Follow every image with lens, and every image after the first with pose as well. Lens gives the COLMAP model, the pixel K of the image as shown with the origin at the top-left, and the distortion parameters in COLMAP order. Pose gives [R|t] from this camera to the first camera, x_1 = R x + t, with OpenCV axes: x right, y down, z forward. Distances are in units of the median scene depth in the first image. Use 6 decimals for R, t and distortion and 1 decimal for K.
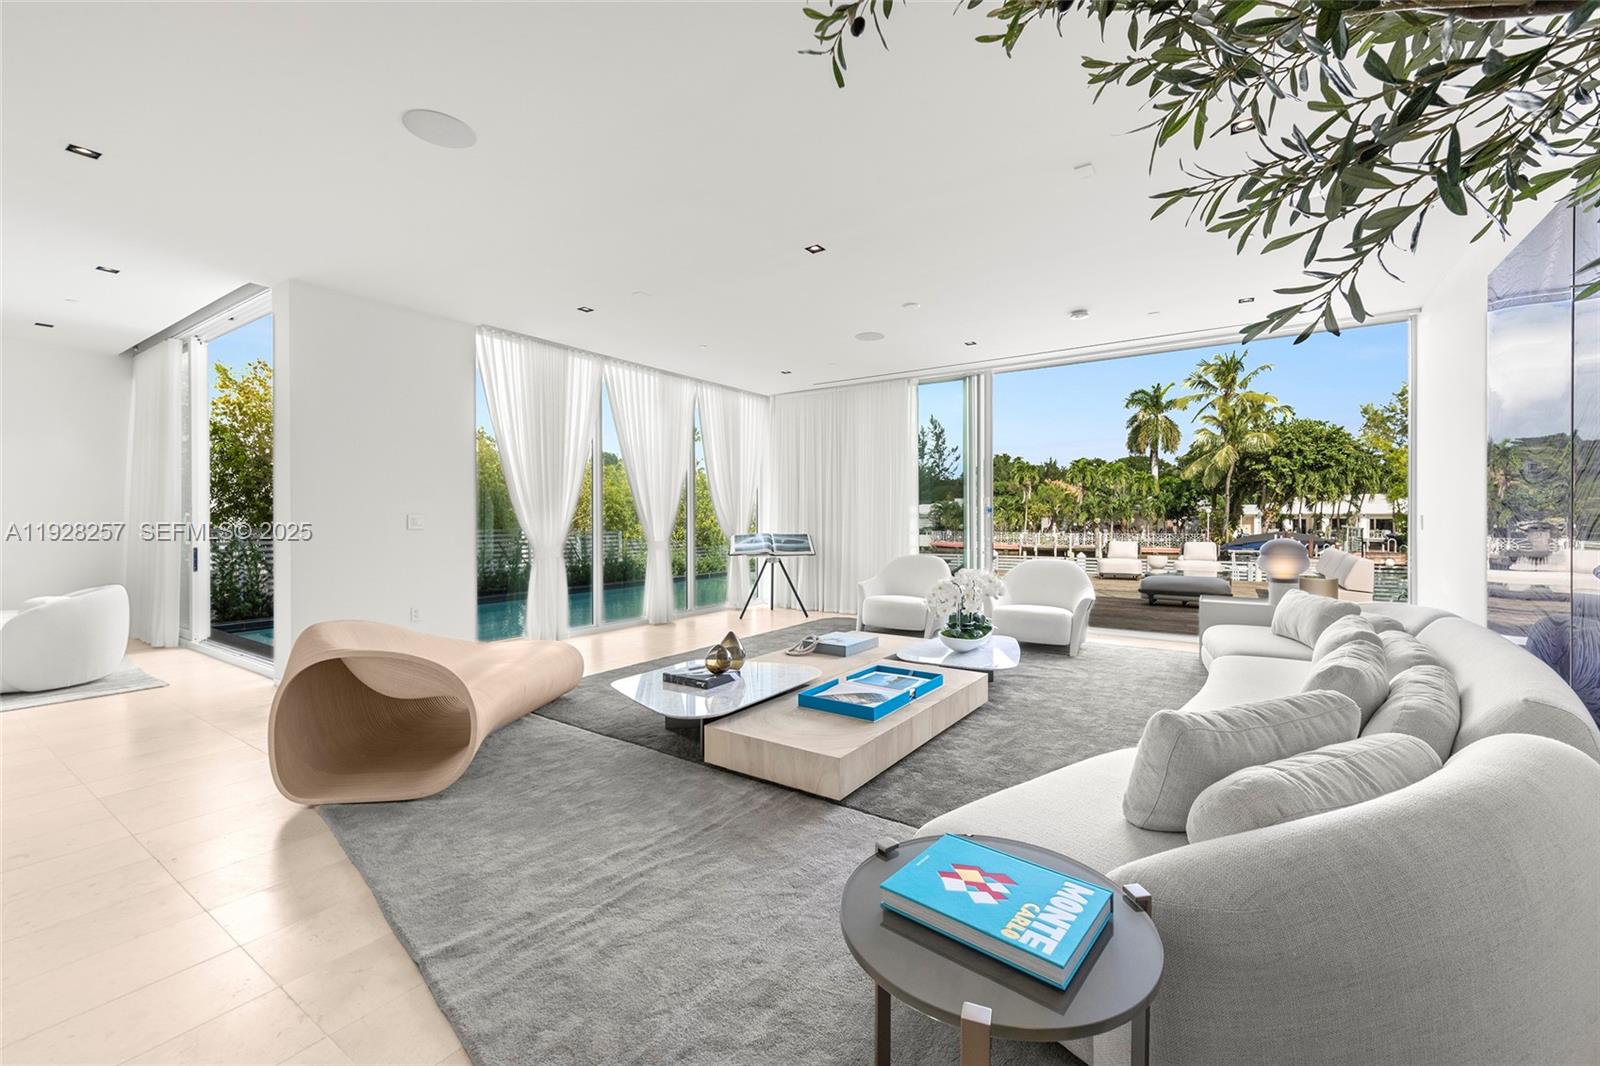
lens RADIAL K [[629.7, 0, 804.0], [0, 629.7, 520.1], [0, 0, 1]] dist [0.006696, 0.000174]
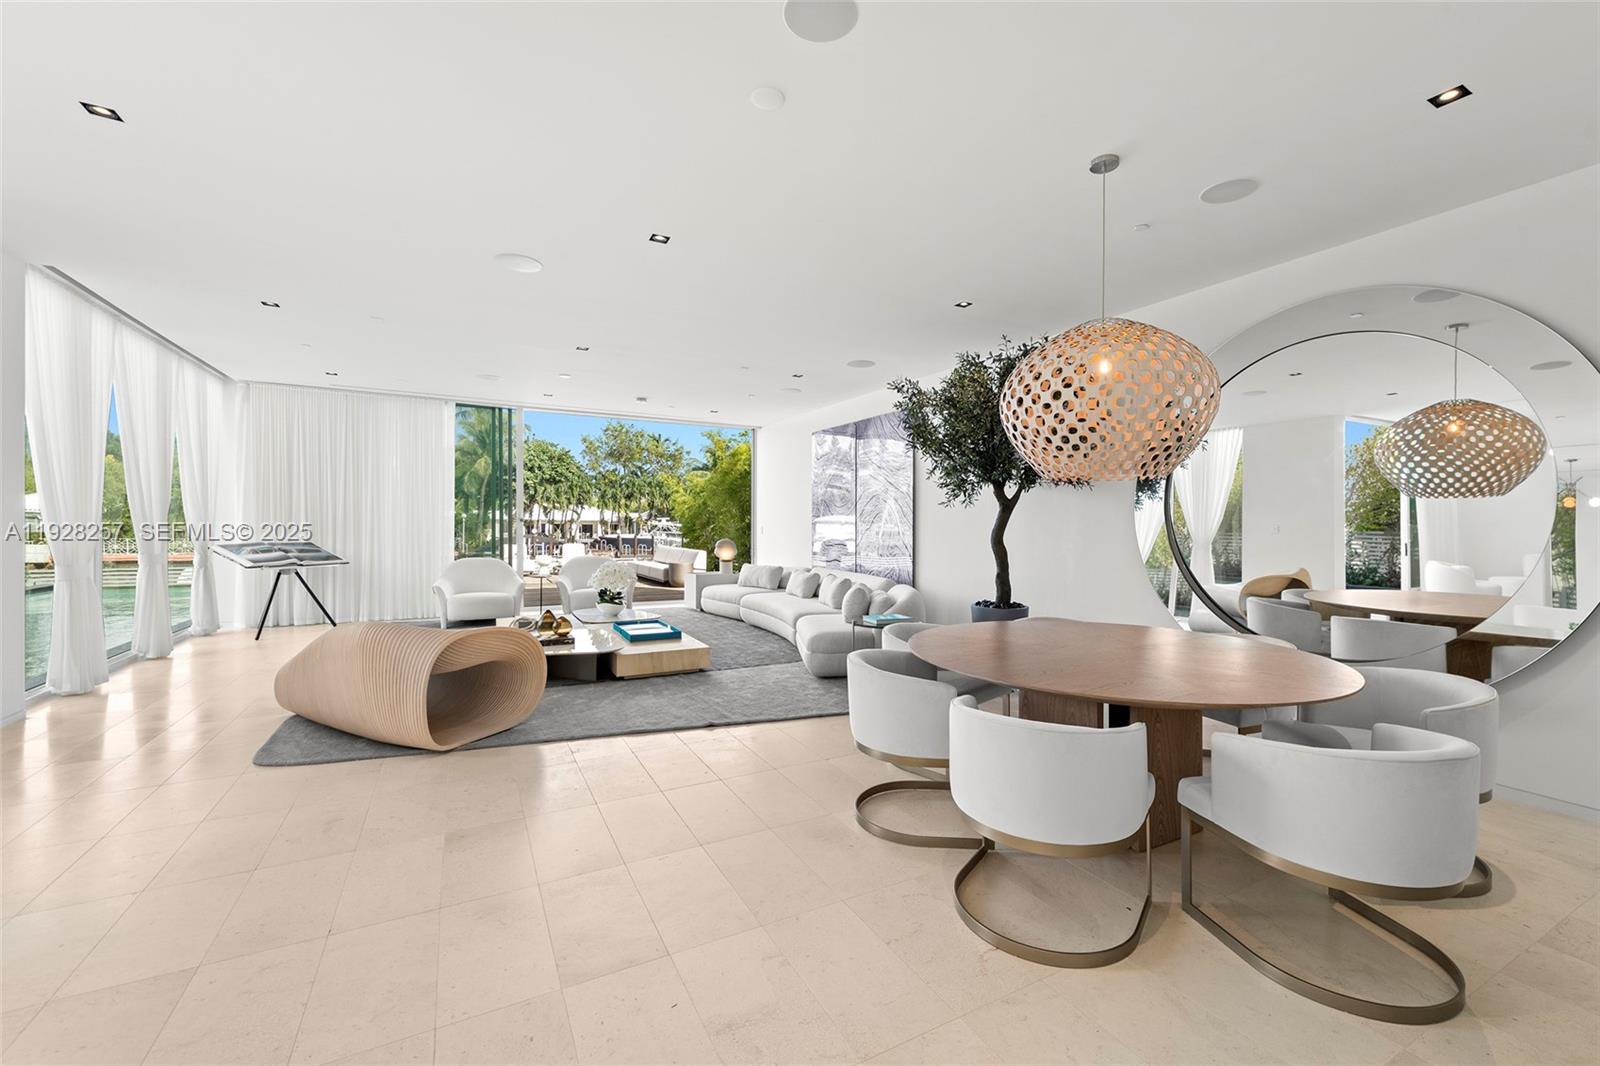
lens RADIAL K [[629.7, 0, 795.5], [0, 629.7, 525.4], [0, 0, 1]] dist [0.006696, 0.000174]
pose [[0.492602, 0.003070, 0.870249, -0.495473], [-0.004602, 0.999989, -0.000923, -0.006640], [-0.870243, -0.003550, 0.492611, -0.081905]]
